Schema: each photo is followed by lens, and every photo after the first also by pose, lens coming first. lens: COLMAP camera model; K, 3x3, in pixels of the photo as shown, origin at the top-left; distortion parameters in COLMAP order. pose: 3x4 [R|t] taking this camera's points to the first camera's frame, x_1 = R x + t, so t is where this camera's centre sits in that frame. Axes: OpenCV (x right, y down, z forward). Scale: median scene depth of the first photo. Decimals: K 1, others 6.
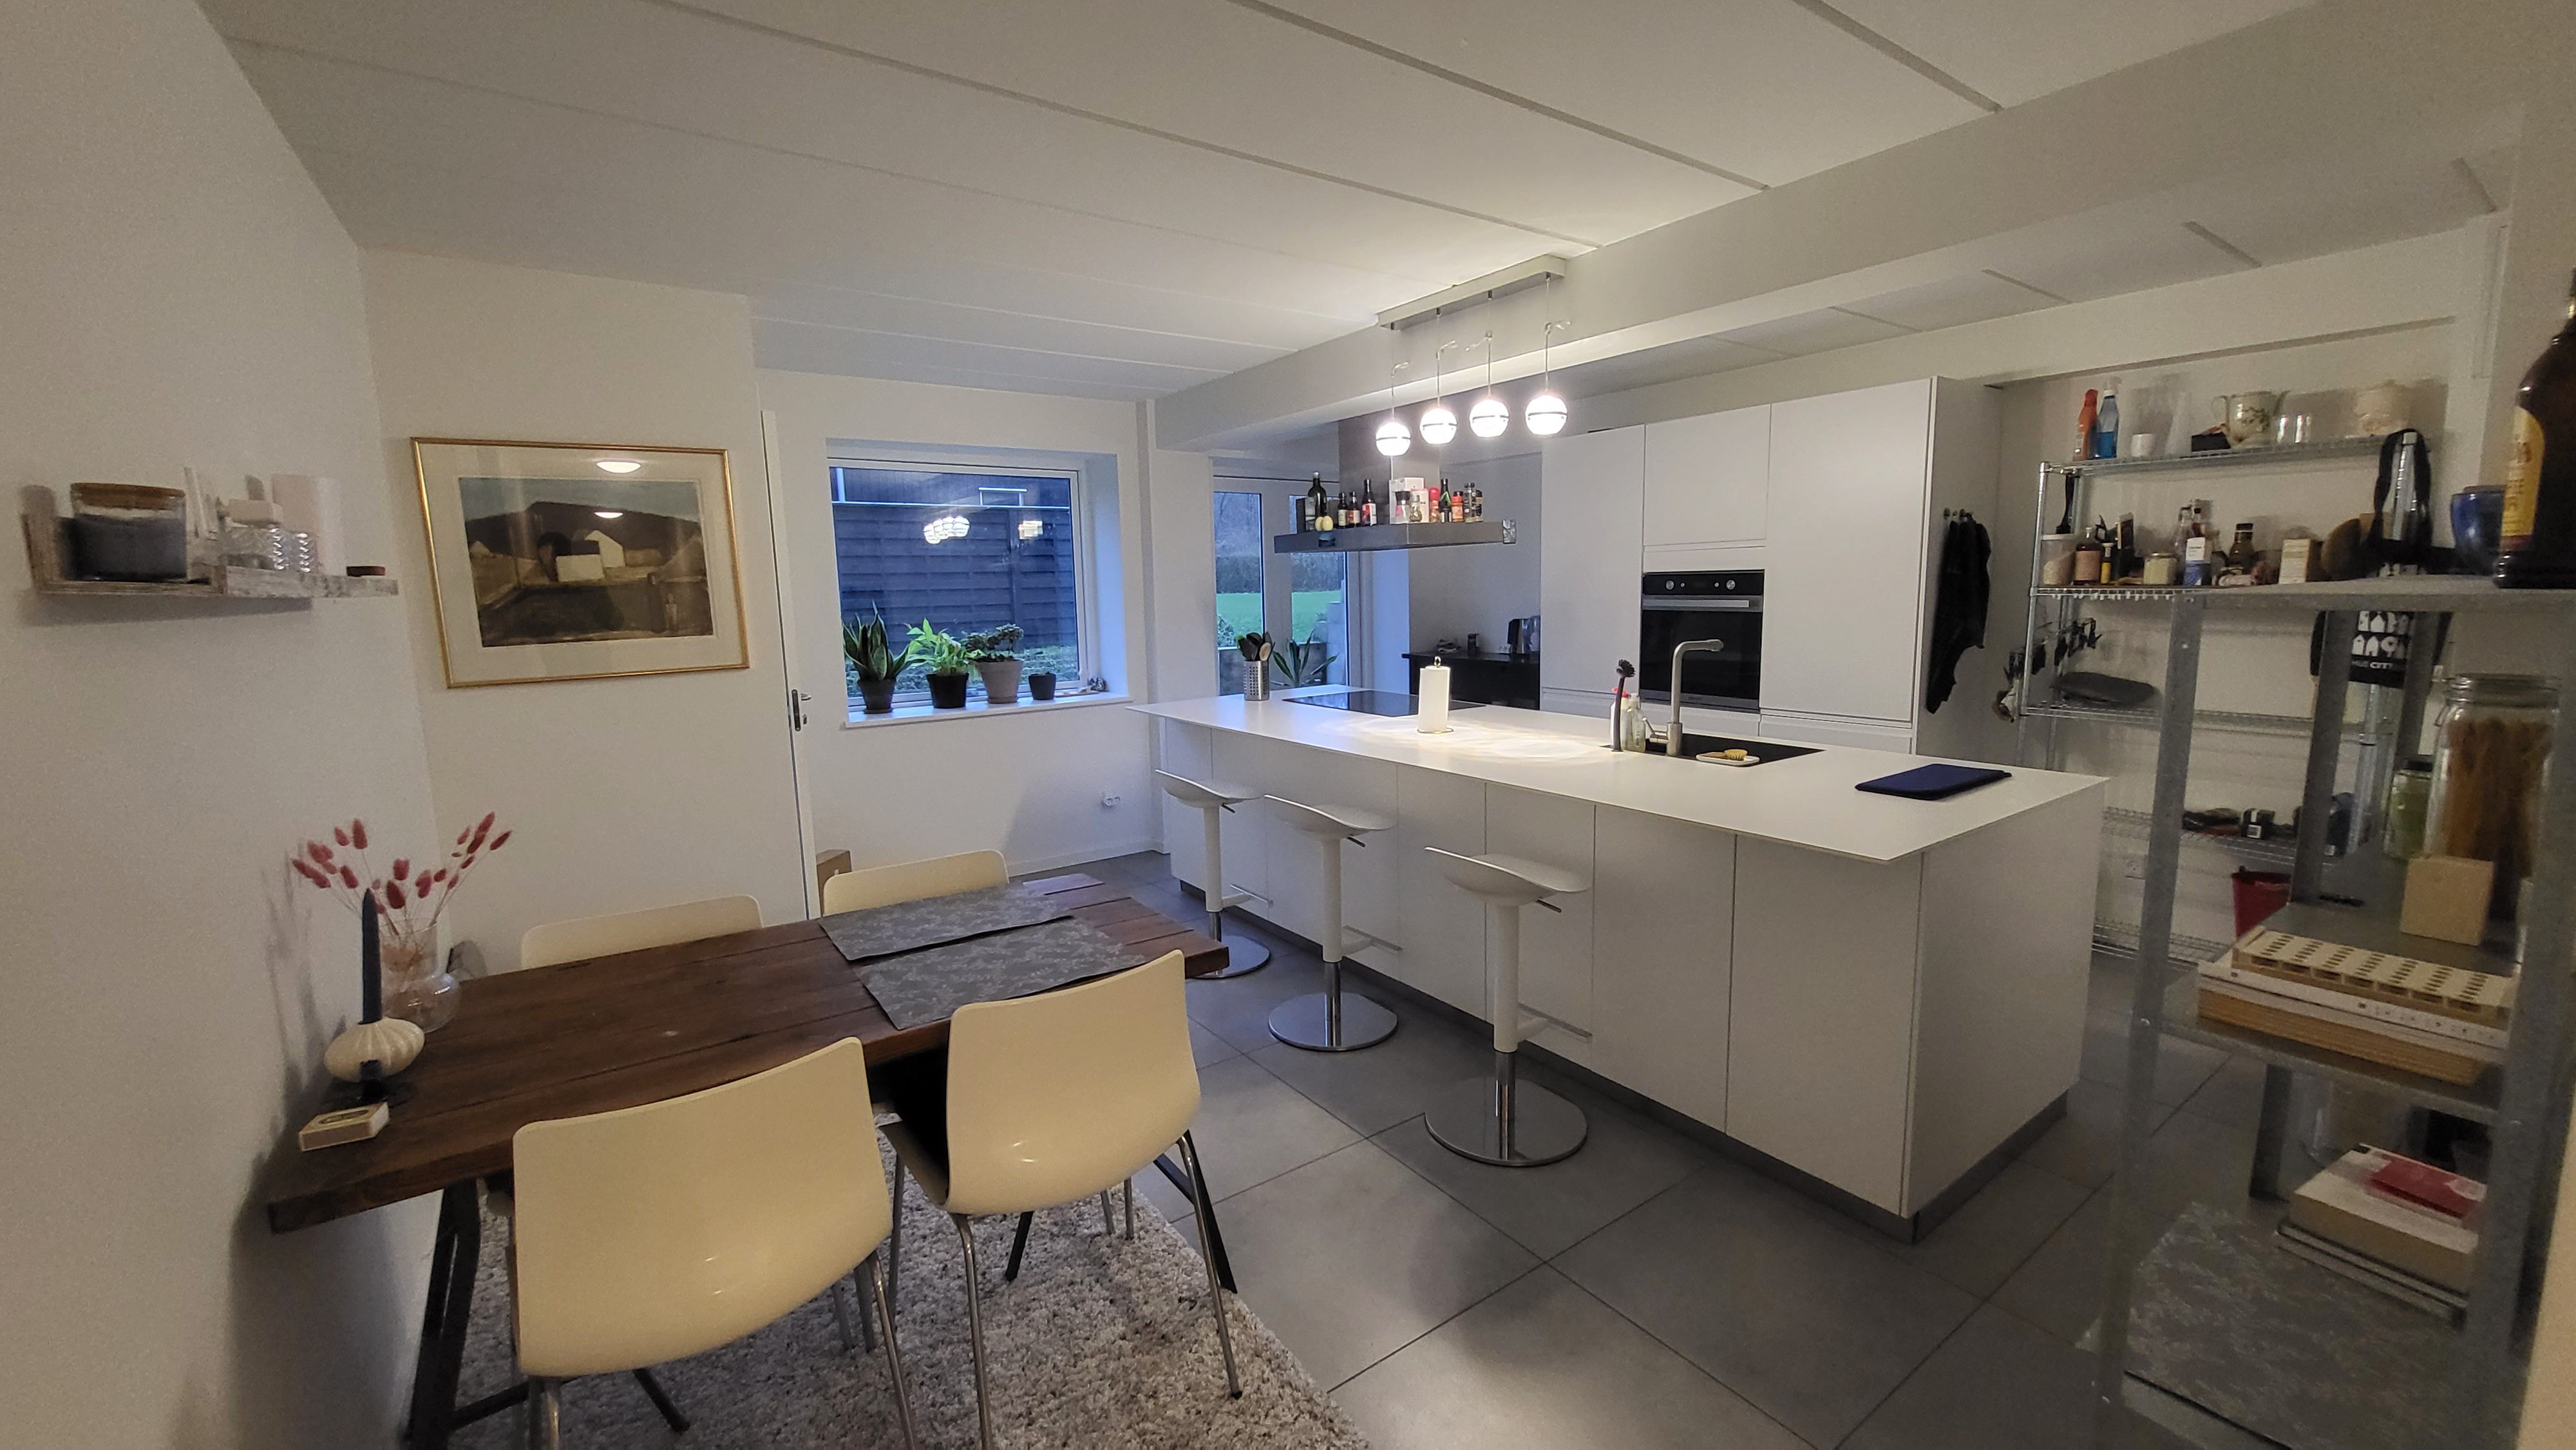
lens RADIAL K [[1022.8, 0, 1288.0], [0, 1022.8, 725.0], [0, 0, 1]] dist [-0.000283, -0.000039]
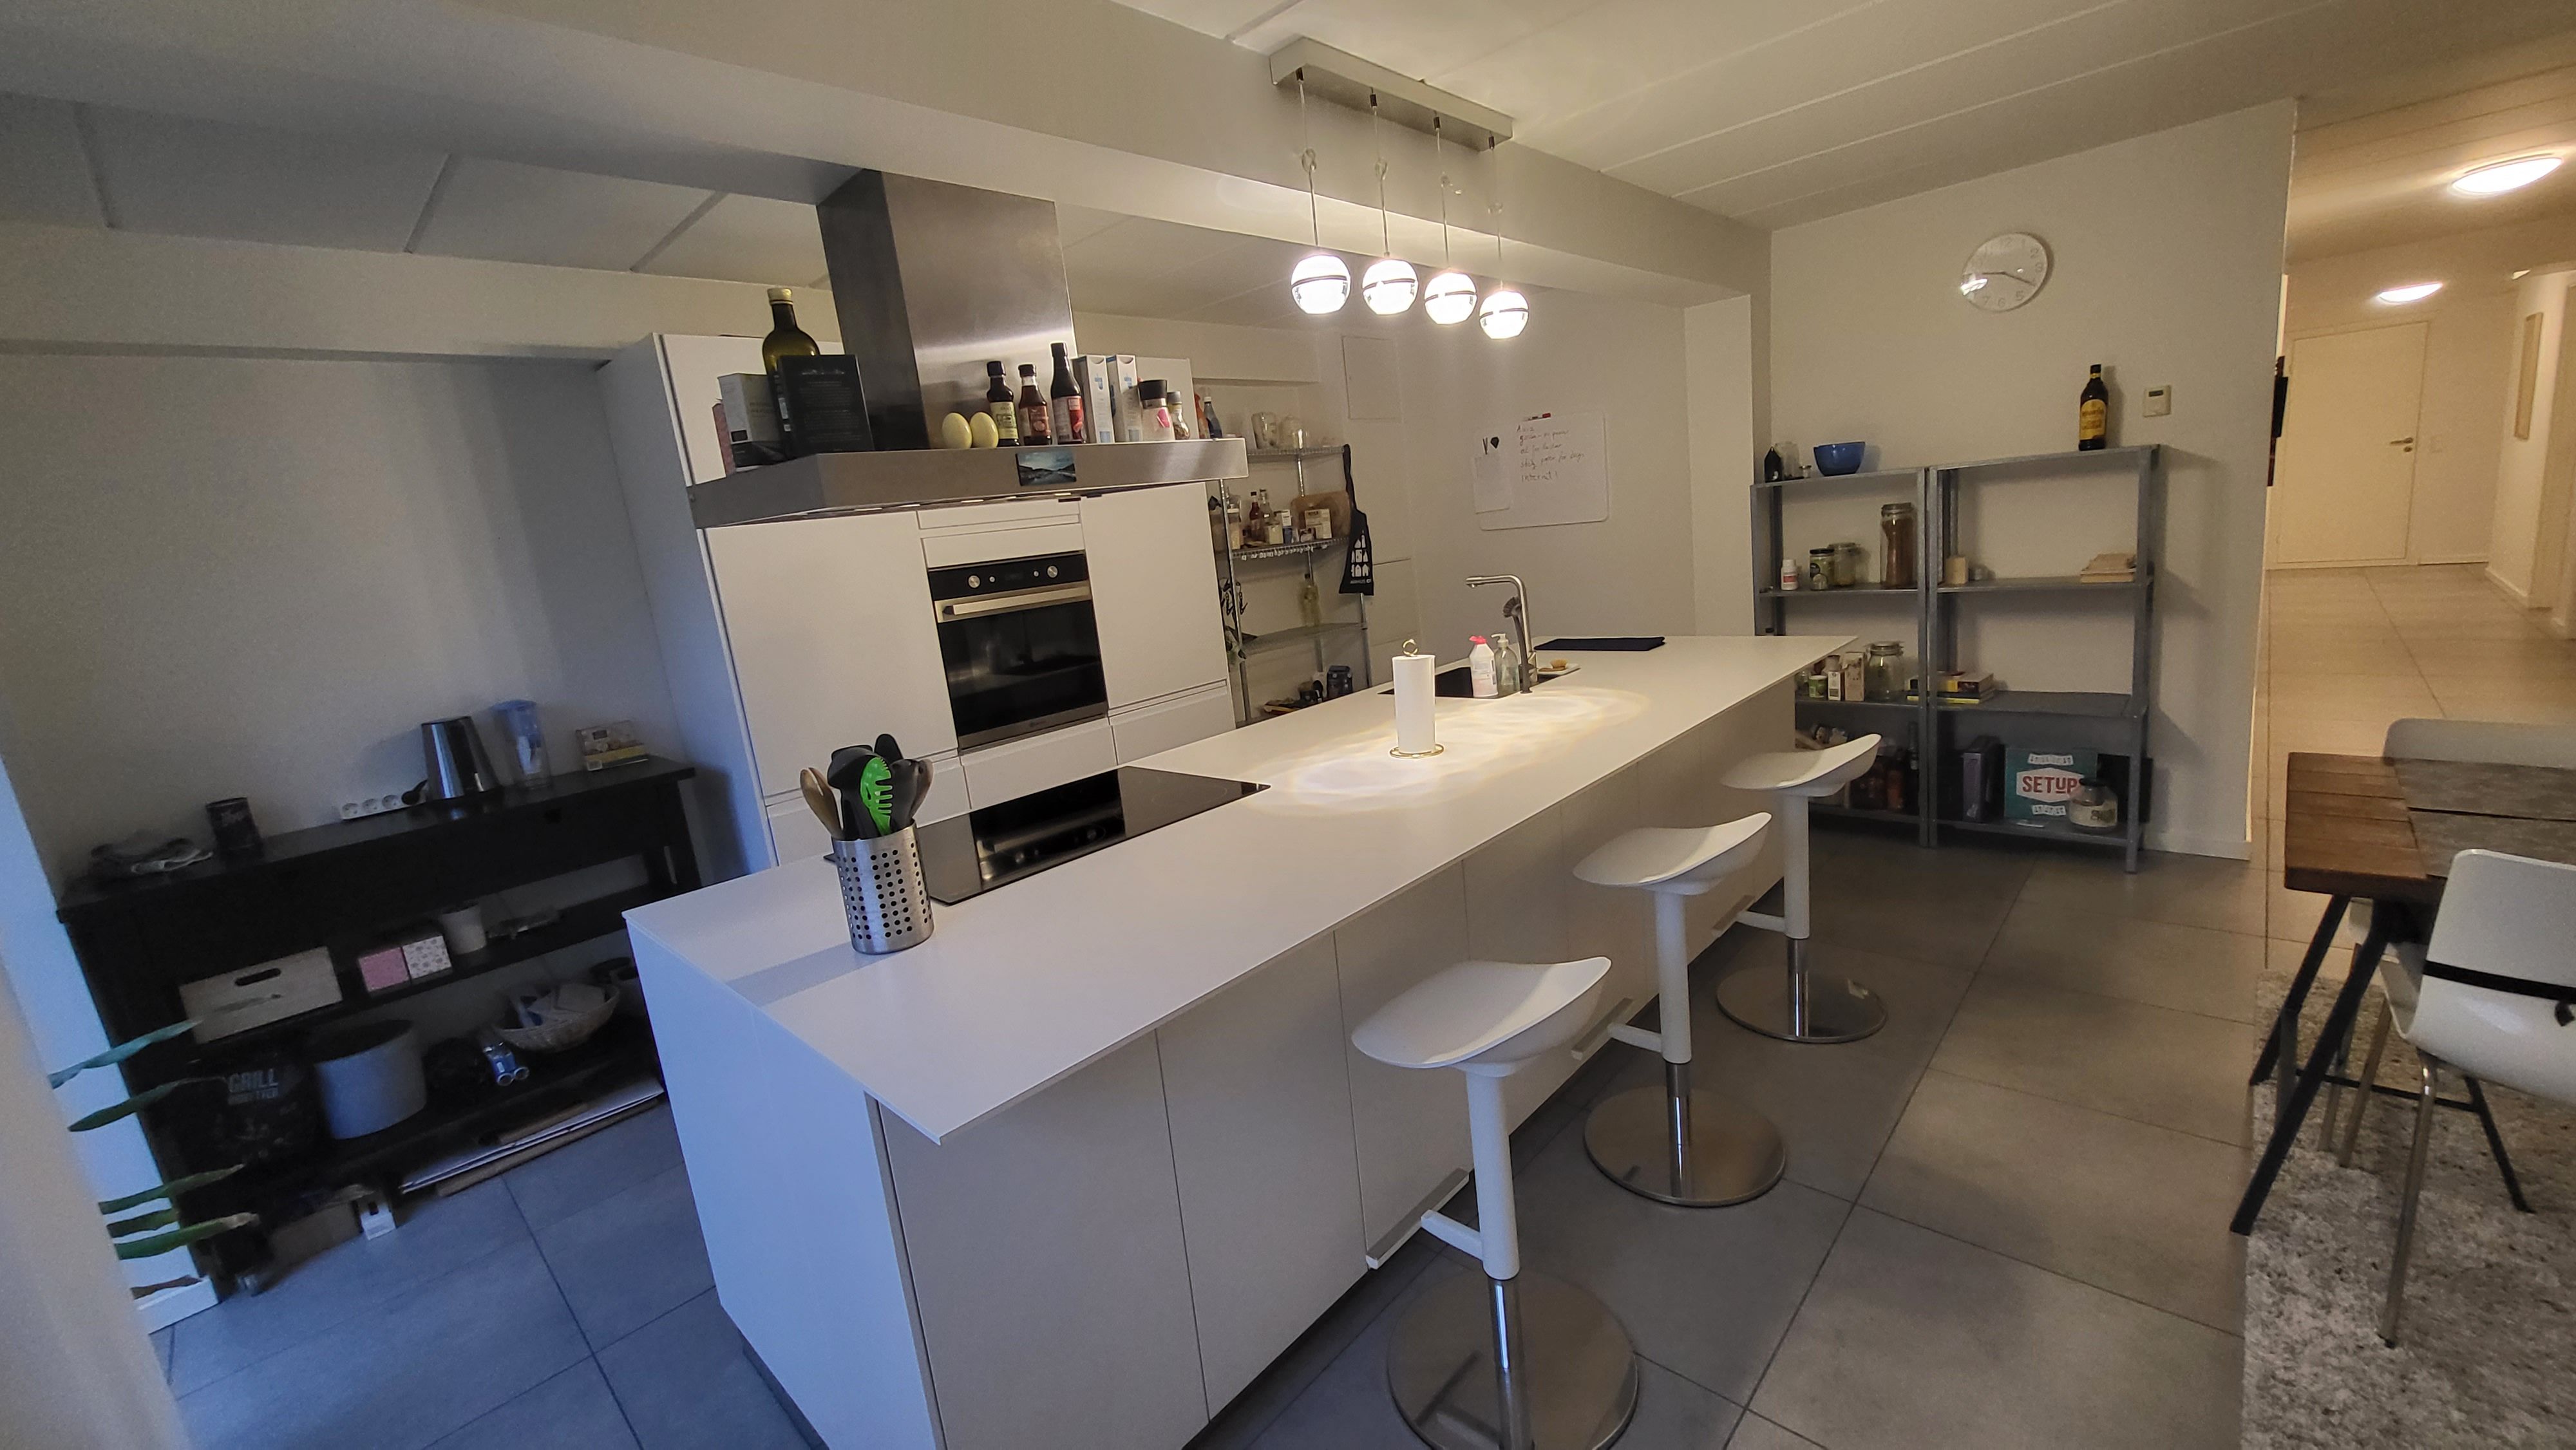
lens RADIAL K [[1022.8, 0, 1288.0], [0, 1022.8, 725.0], [0, 0, 1]] dist [-0.000283, -0.000039]
pose [[-0.220109, -0.136661, 0.965855, -0.406894], [0.253272, 0.948175, 0.191878, -0.132393], [-0.942022, 0.286858, -0.174089, 1.016305]]
